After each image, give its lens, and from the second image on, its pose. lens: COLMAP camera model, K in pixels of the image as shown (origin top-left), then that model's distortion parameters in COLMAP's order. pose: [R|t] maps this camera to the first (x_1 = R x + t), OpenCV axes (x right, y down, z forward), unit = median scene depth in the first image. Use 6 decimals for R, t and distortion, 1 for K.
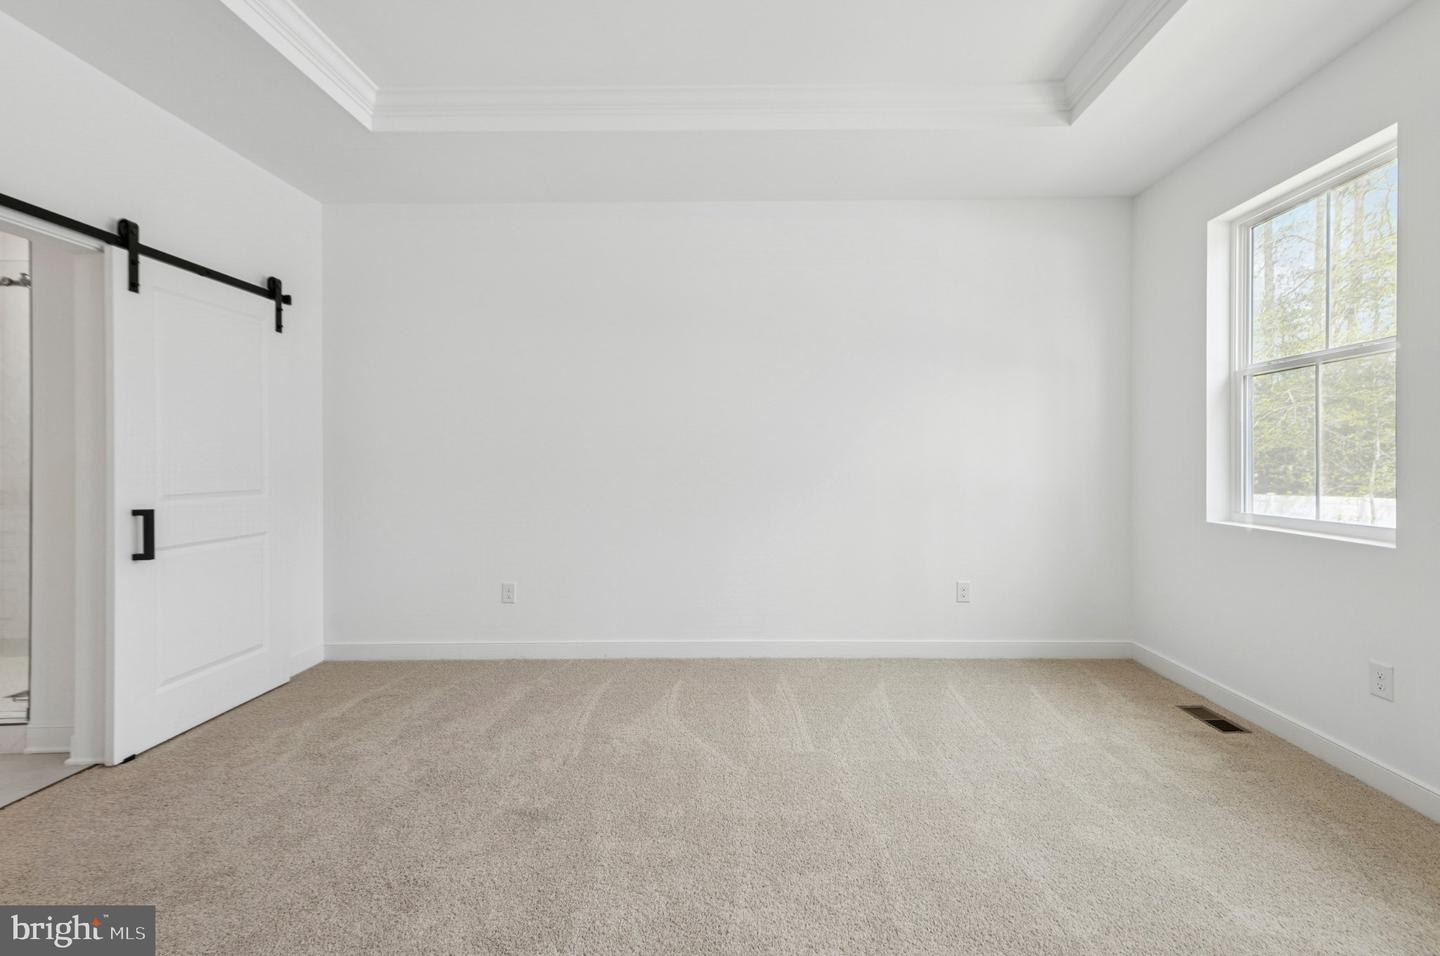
lens RADIAL K [[600.6, 0, 744.1], [0, 600.6, 465.7], [0, 0, 1]] dist [0.020074, -0.000156]
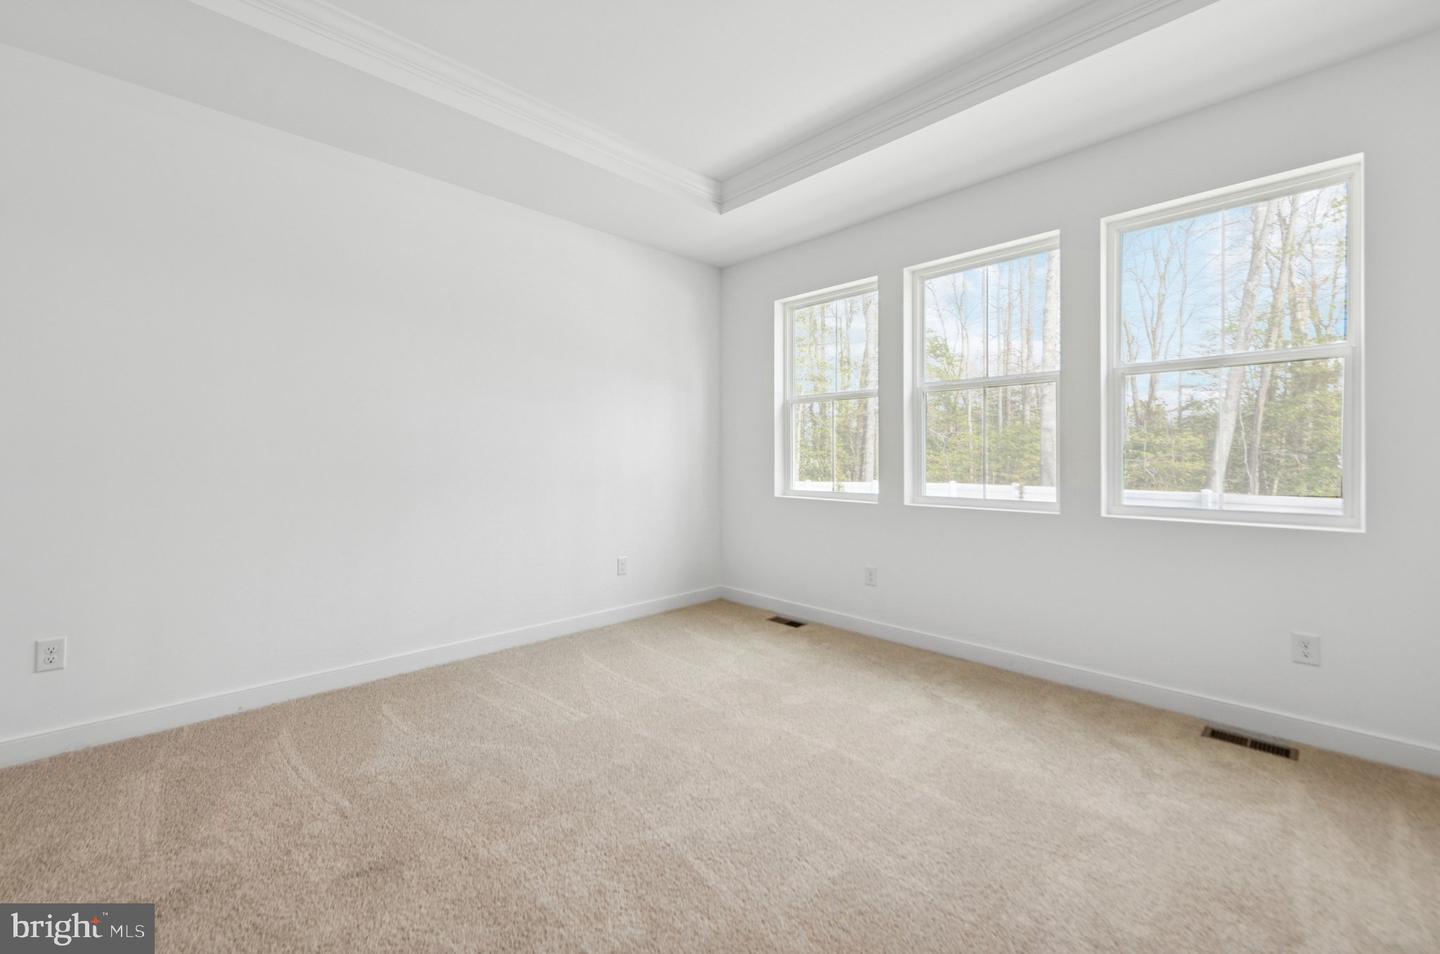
lens RADIAL K [[585.1, 0, 719.0], [0, 585.1, 461.6], [0, 0, 1]] dist [-0.000250, -0.000687]
pose [[0.715516, -0.003647, 0.698587, -0.381966], [0.003918, 0.999992, 0.001209, 0.002497], [-0.698585, 0.001872, 0.715524, 0.047461]]
